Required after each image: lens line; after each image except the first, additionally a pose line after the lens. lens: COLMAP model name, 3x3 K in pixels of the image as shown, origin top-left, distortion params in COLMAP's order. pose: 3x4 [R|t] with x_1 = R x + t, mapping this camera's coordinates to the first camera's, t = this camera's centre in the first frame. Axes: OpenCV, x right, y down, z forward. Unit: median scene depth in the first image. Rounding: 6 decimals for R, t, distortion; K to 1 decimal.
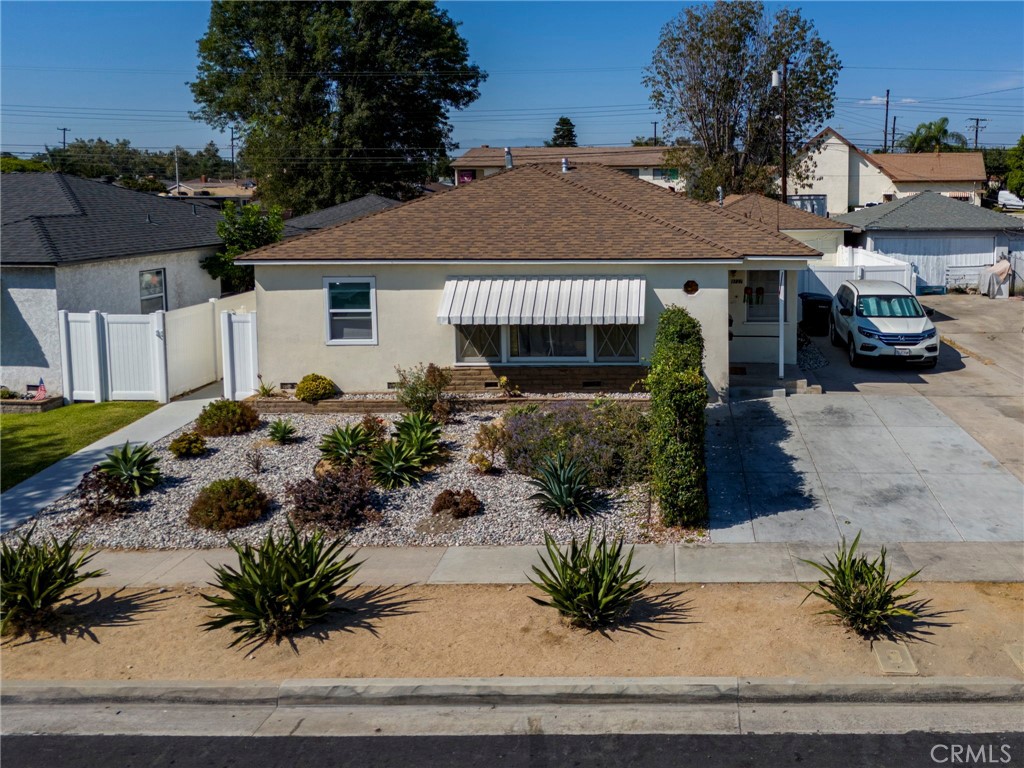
lens RADIAL K [[968.9, 0, 514.2], [0, 968.9, 290.2], [0, 0, 1]] dist [0.051651, 0.003490]
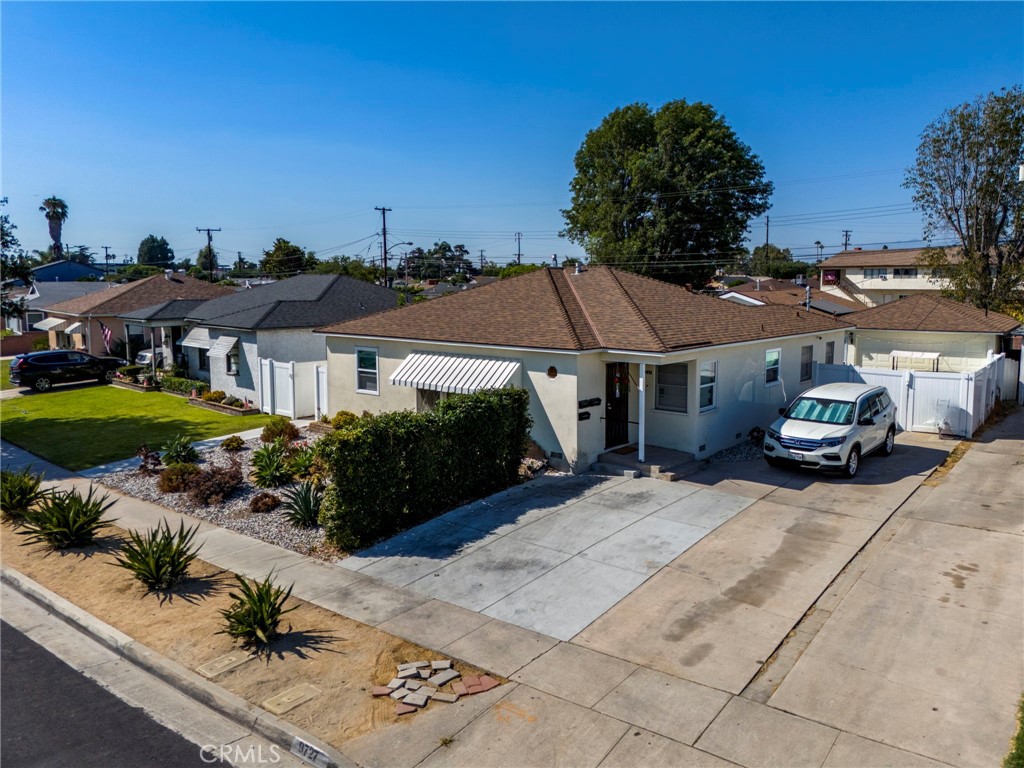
lens RADIAL K [[737.6, 0, 512.0], [0, 737.6, 384.0], [0, 0, 1]] dist [0.034577, -0.002556]
pose [[0.804079, 0.087067, -0.588112, 0.651965], [-0.070857, 0.996202, 0.050604, -0.029483], [0.590284, 0.000982, 0.807195, 0.242280]]
